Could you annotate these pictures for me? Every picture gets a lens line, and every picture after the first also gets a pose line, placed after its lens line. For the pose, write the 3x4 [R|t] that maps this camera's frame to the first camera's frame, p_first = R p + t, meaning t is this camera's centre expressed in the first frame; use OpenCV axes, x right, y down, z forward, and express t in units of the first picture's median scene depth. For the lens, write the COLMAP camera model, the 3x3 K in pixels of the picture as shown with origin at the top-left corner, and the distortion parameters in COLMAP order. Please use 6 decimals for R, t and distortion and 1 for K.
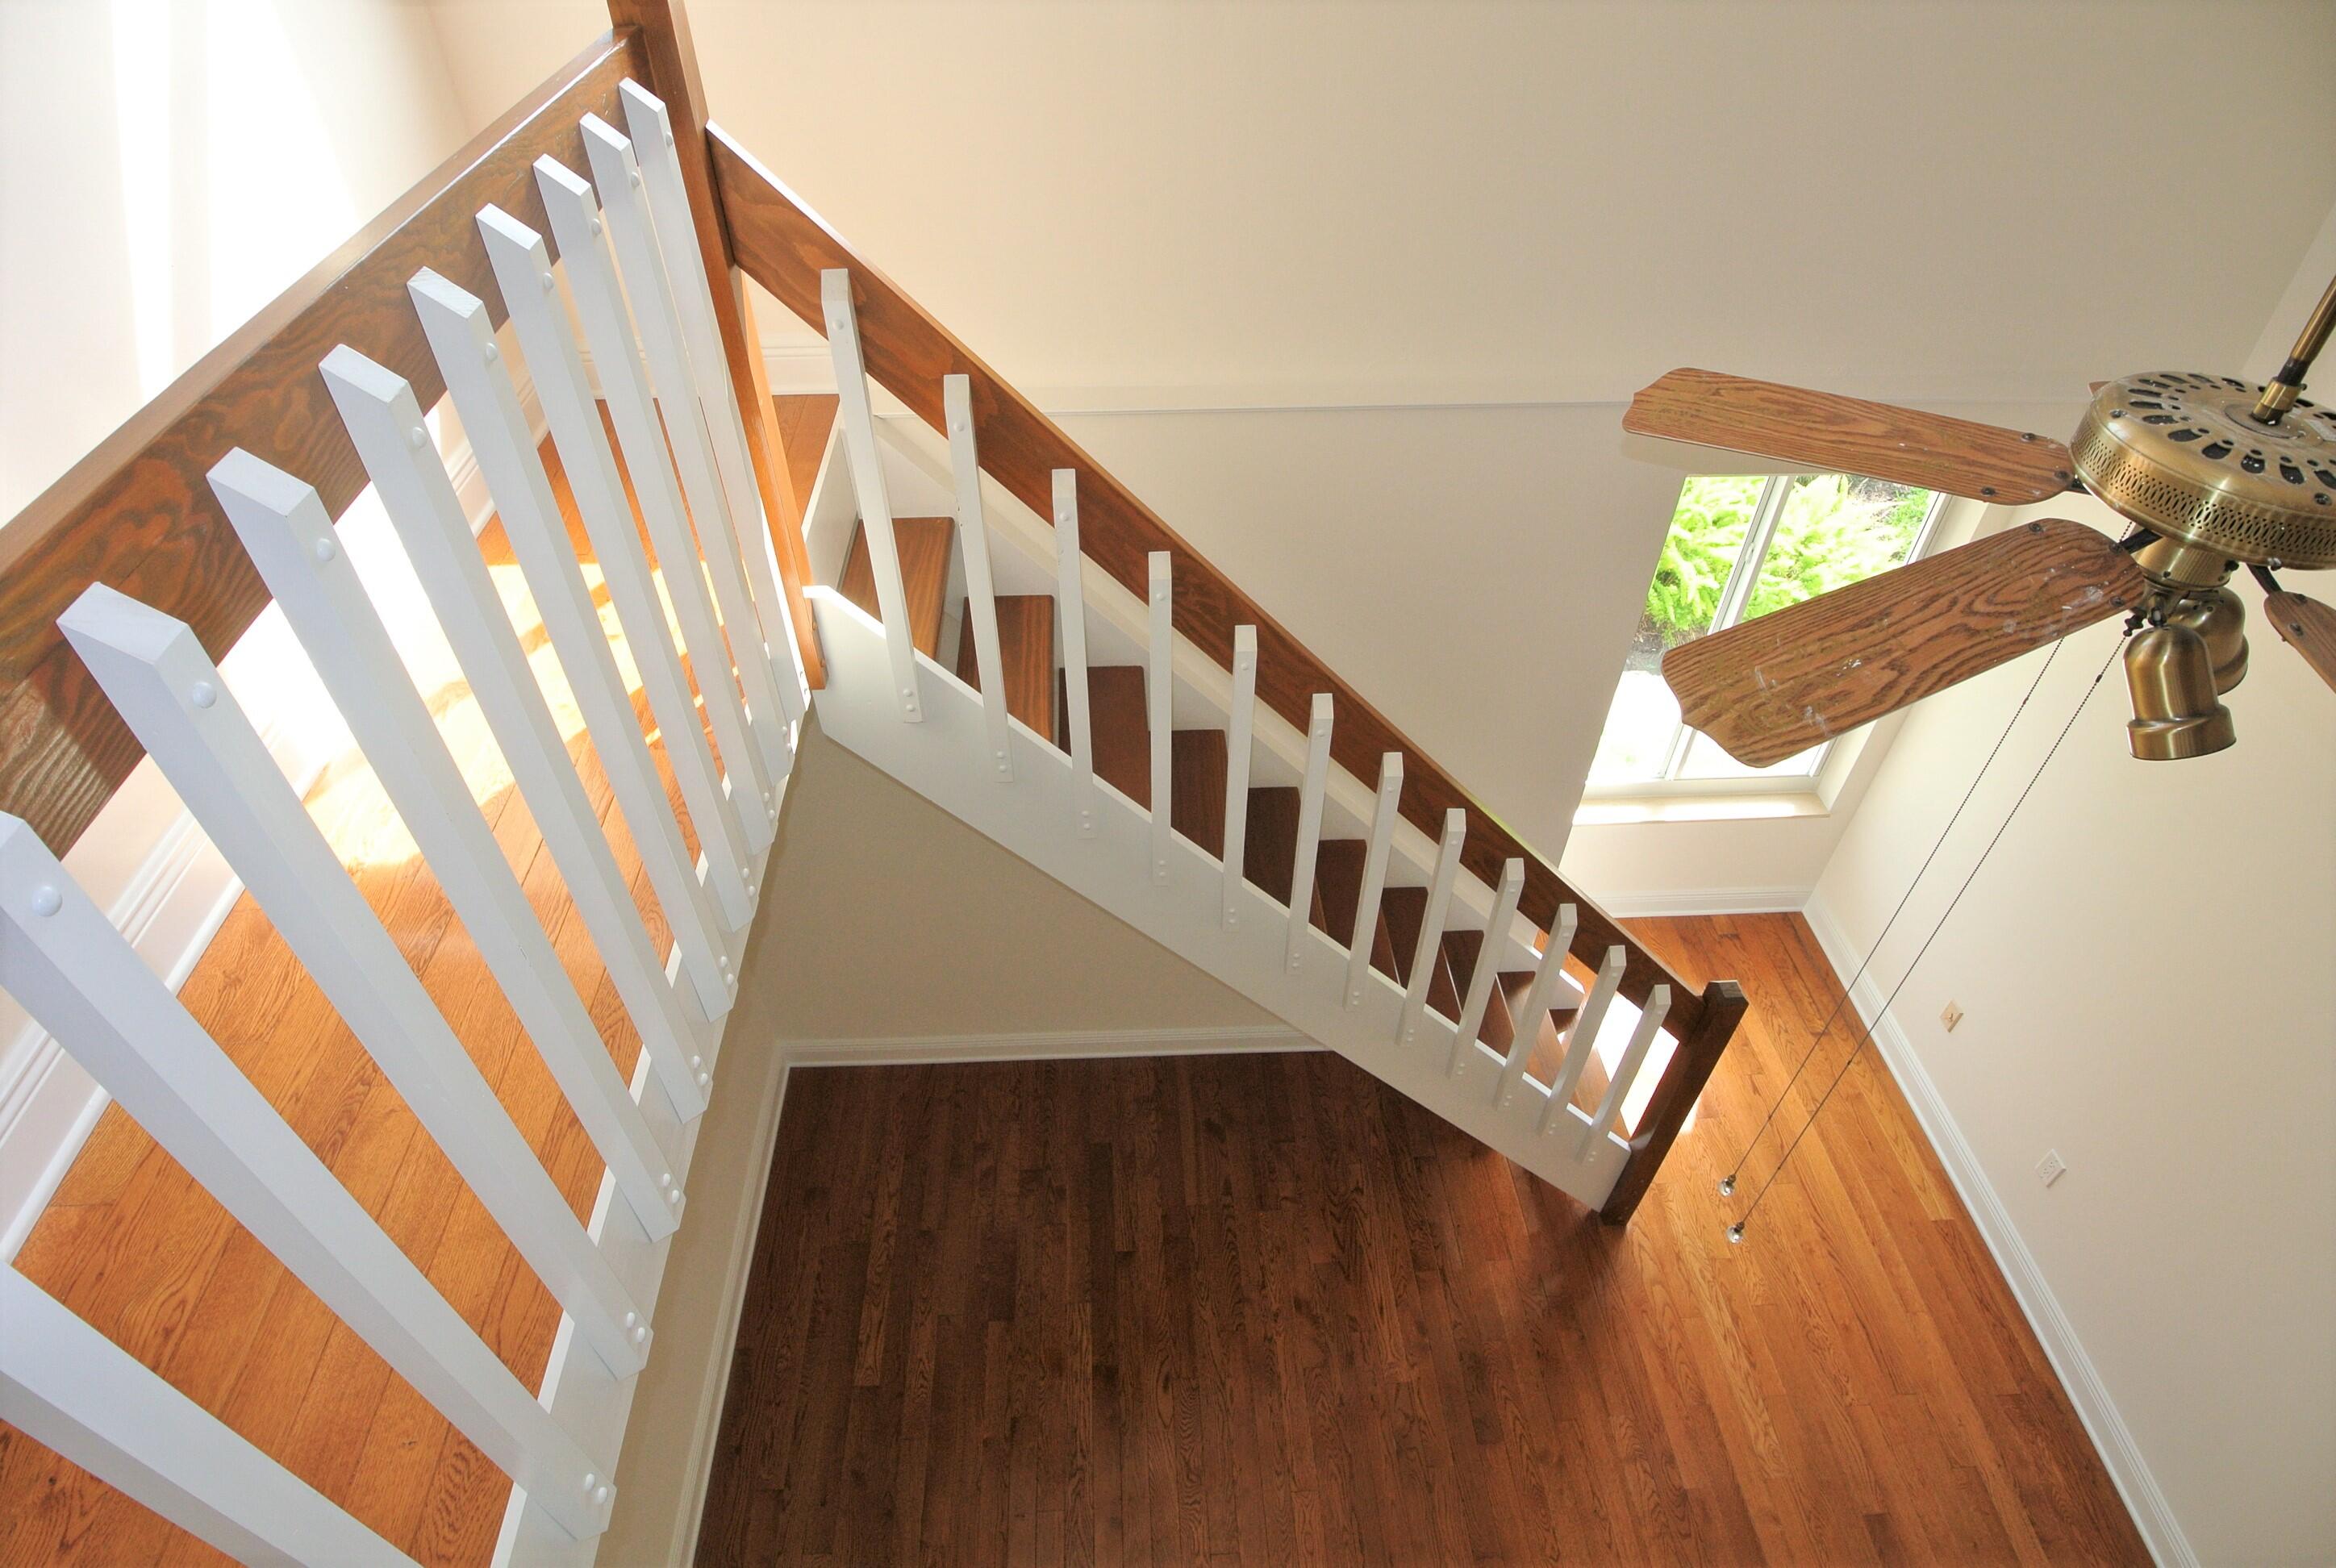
lens RADIAL K [[1237.0, 0, 1160.6], [0, 1237.0, 792.5], [0, 0, 1]] dist [-0.023662, -0.000537]
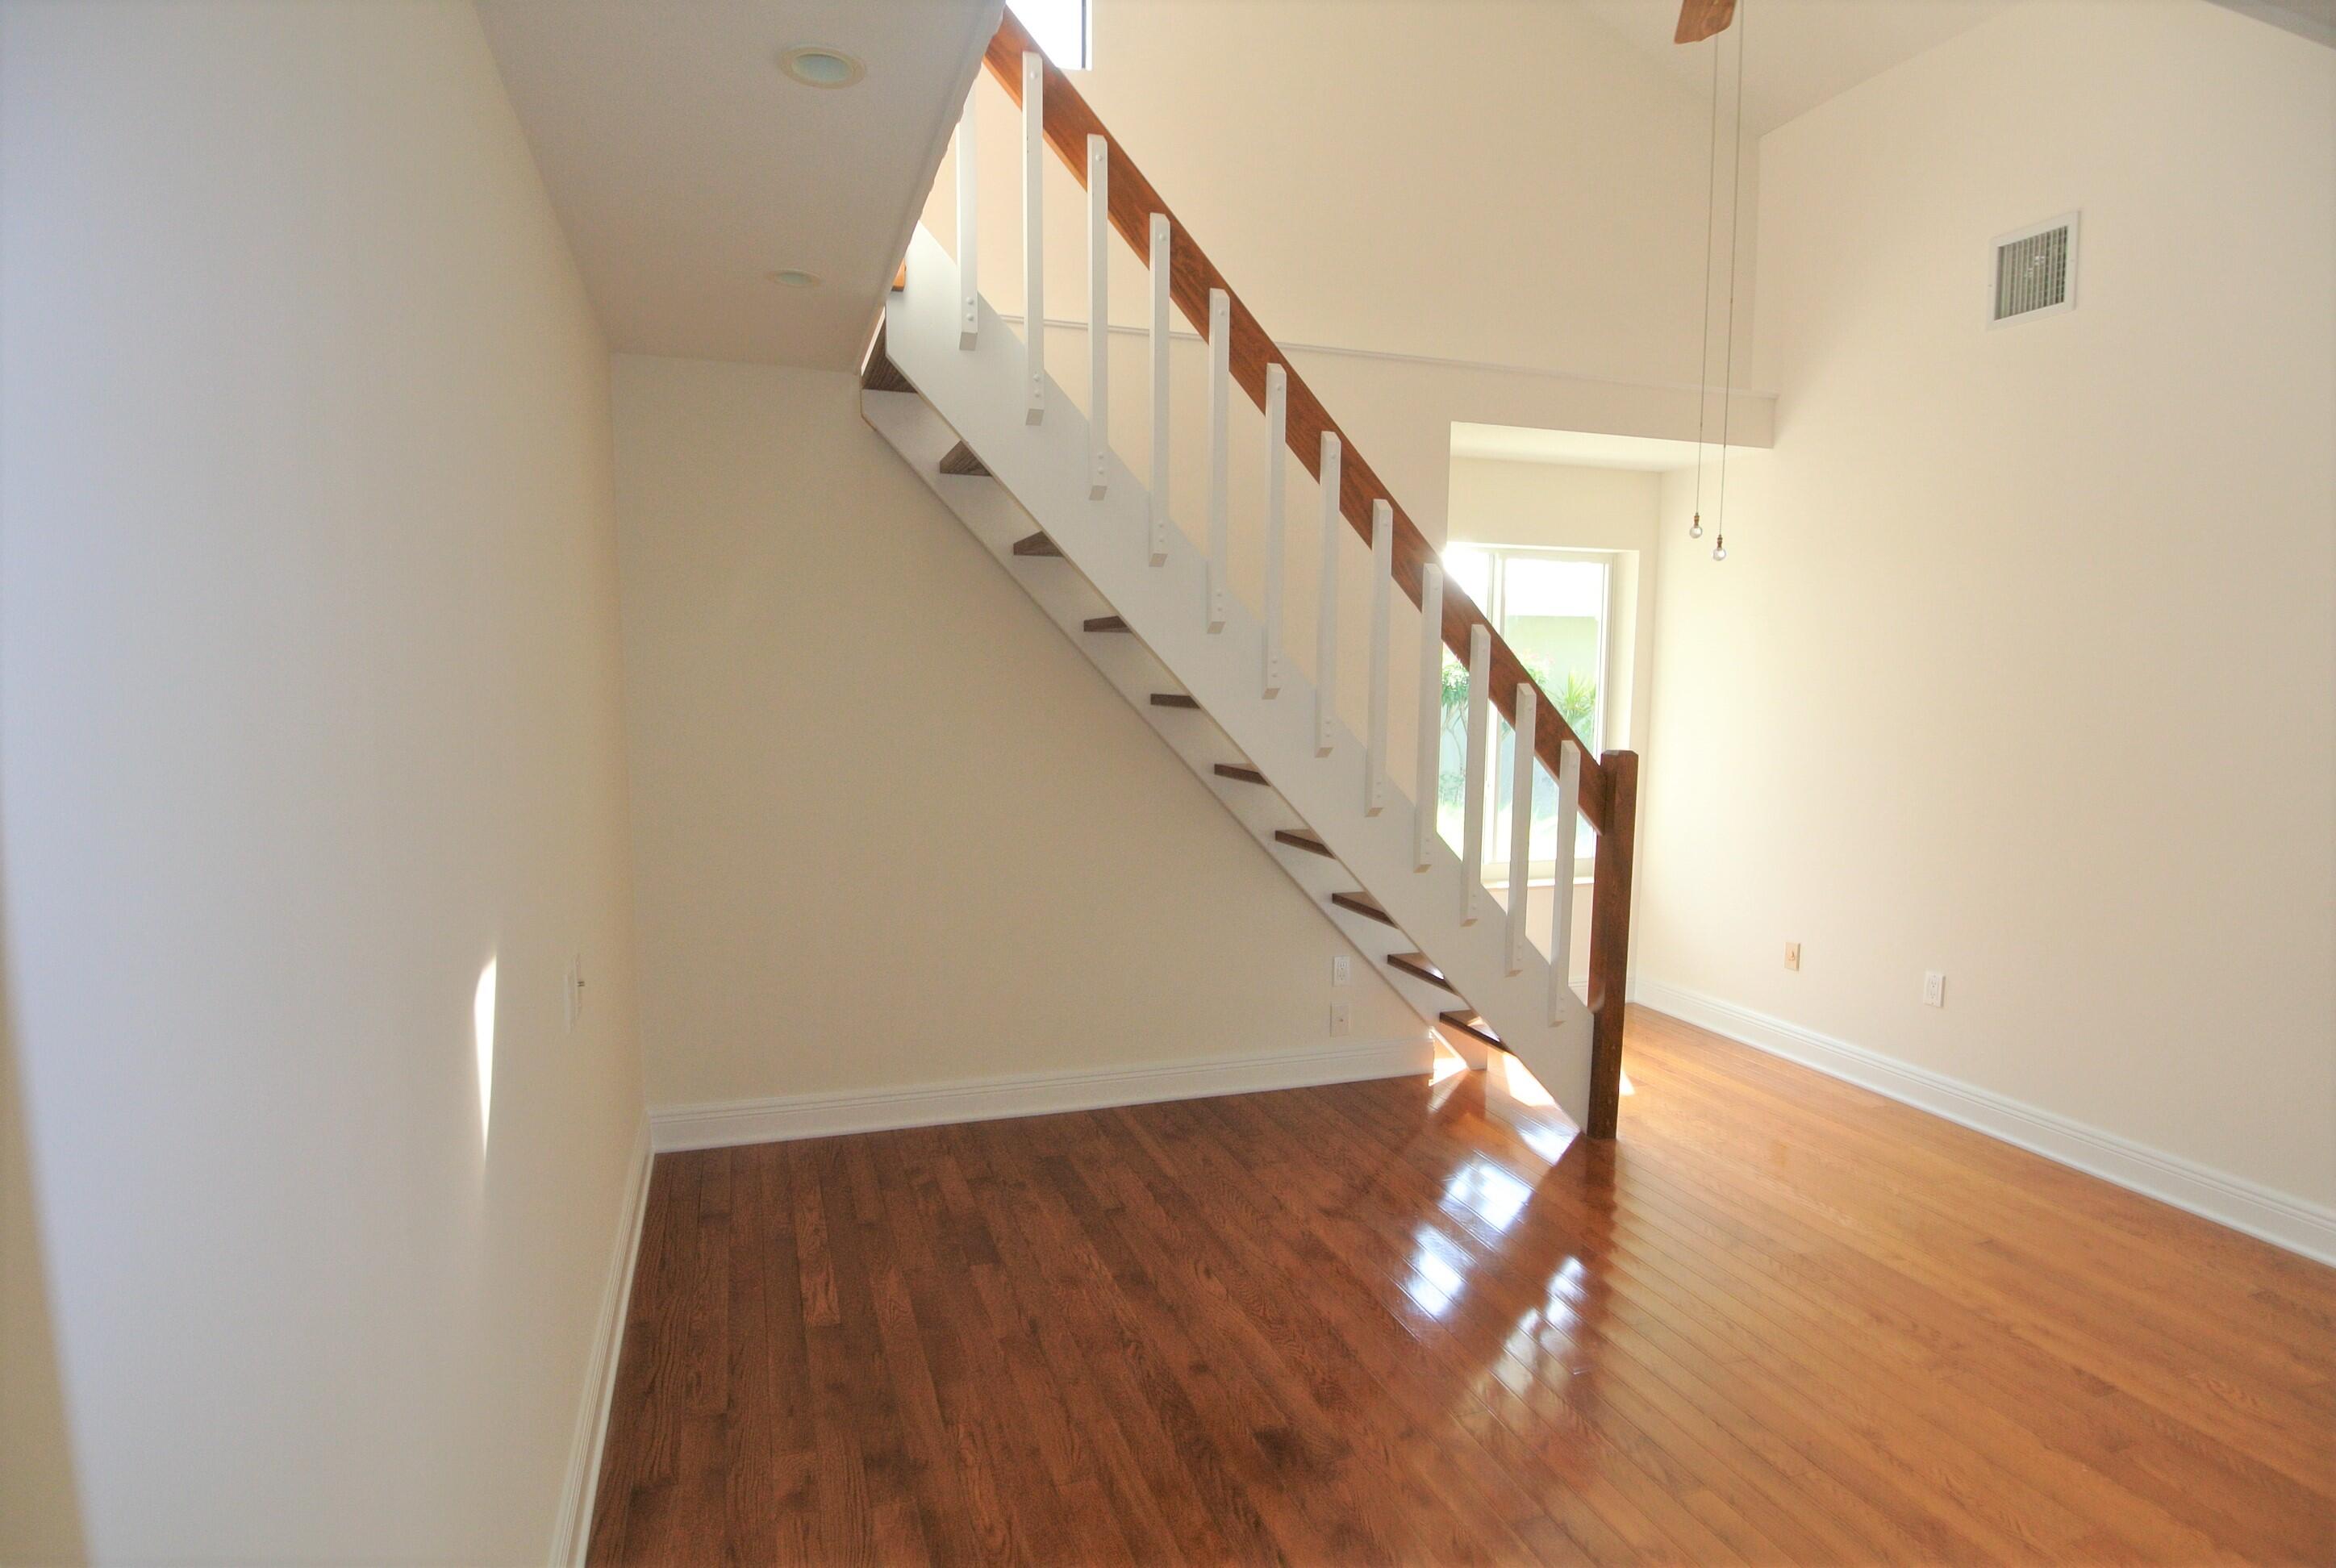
lens RADIAL K [[1237.0, 0, 1163.2], [0, 1237.0, 796.5], [0, 0, 1]] dist [-0.023662, -0.000537]
pose [[0.960856, -0.019891, 0.276333, -0.225271], [0.183538, 0.792852, -0.581119, 0.652084], [-0.207533, 0.609090, 0.765467, 0.184793]]
